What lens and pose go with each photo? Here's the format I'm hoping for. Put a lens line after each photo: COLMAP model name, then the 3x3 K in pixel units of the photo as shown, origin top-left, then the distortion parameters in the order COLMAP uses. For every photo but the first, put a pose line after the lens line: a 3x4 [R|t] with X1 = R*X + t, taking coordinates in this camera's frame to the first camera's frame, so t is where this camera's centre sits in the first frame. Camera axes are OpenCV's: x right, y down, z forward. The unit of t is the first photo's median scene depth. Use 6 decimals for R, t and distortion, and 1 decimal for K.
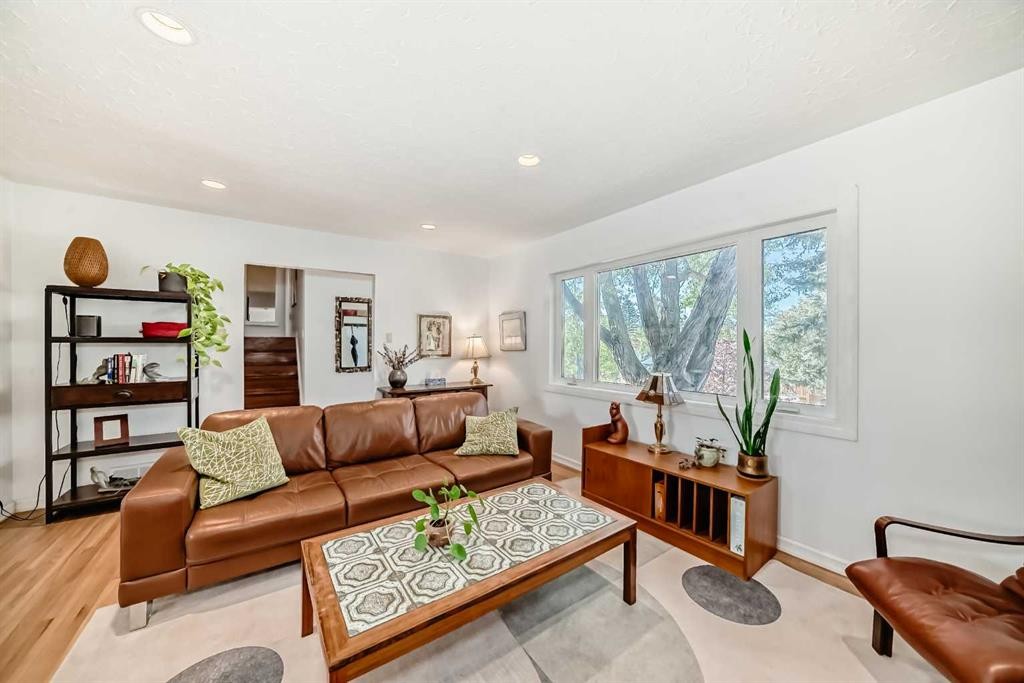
lens RADIAL K [[361.3, 0, 515.7], [0, 361.3, 343.8], [0, 0, 1]] dist [-0.020416, 0.000034]
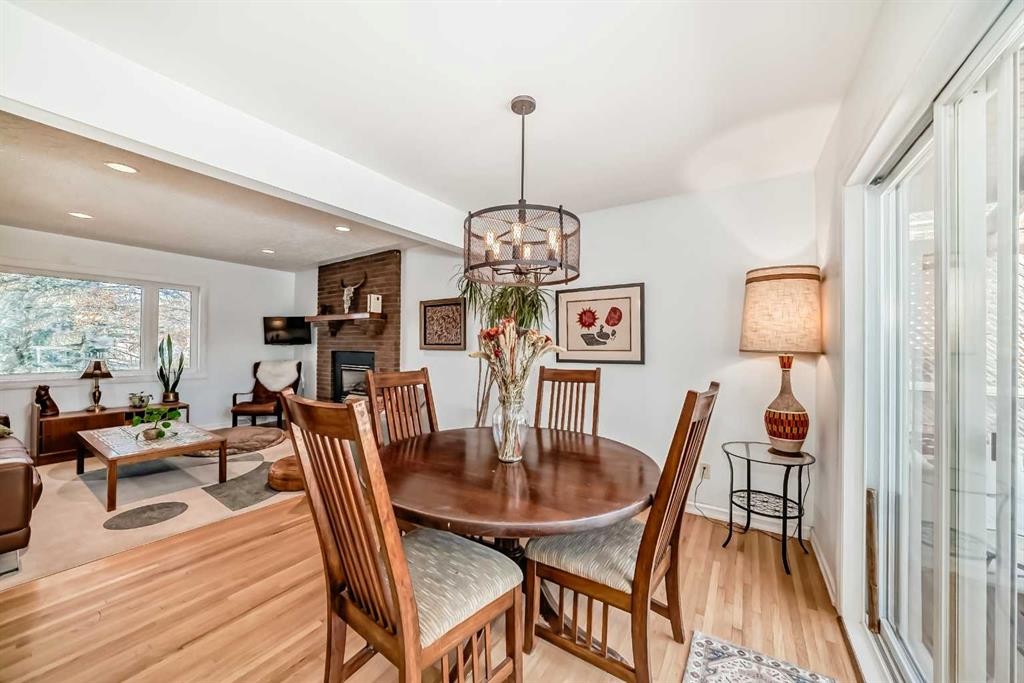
lens RADIAL K [[371.0, 0, 512.0], [0, 371.0, 341.5], [0, 0, 1]] dist [-0.007963, 0.000302]
pose [[-0.356304, -0.000811, 0.934370, -1.662082], [-0.015442, 0.999868, -0.005021, -0.013999], [-0.934243, -0.016218, -0.356269, -0.094695]]
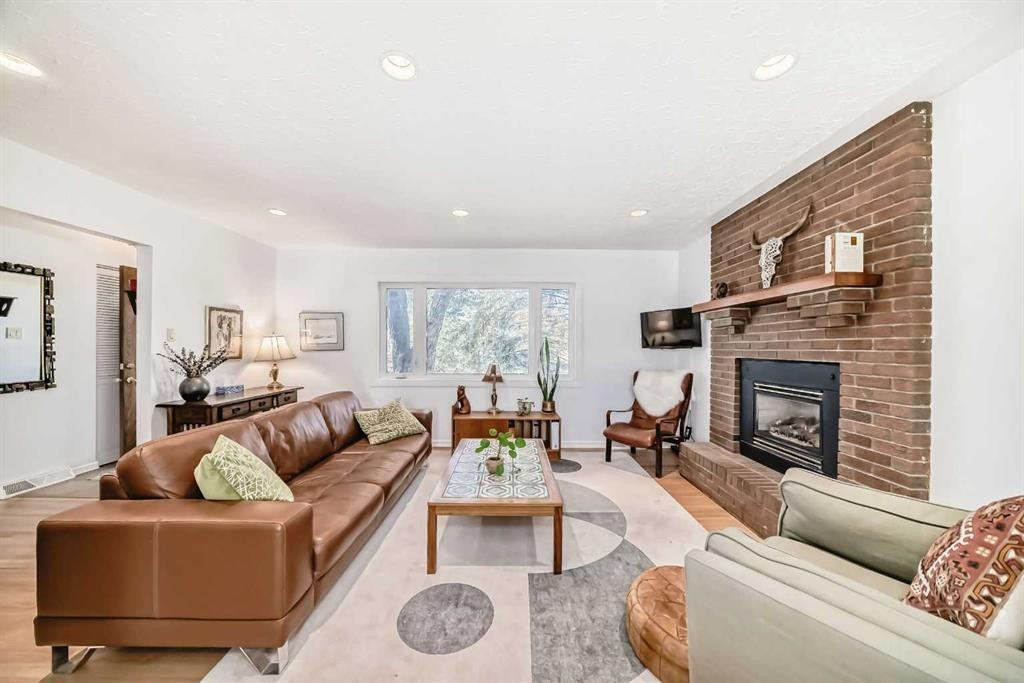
lens RADIAL K [[359.3, 0, 514.3], [0, 359.3, 350.7], [0, 0, 1]] dist [-0.023619, 0.007156]
pose [[0.577474, -0.012262, 0.816317, -0.815619], [-0.003830, 0.999836, 0.017728, -0.001335], [-0.816400, -0.013364, 0.577332, 0.018821]]
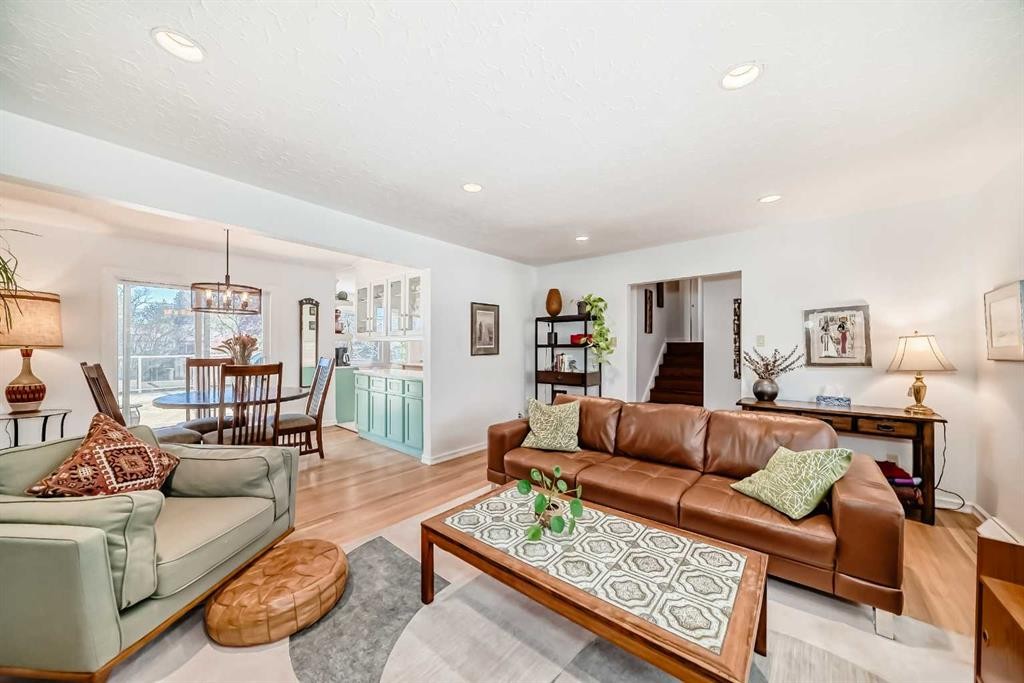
lens RADIAL K [[359.3, 0, 514.3], [0, 359.3, 350.7], [0, 0, 1]] dist [-0.023619, 0.007156]
pose [[0.251047, 0.004019, -0.967967, 0.476883], [0.000200, 0.999991, 0.004204, 0.004112], [0.967975, -0.001249, 0.251044, 0.348811]]
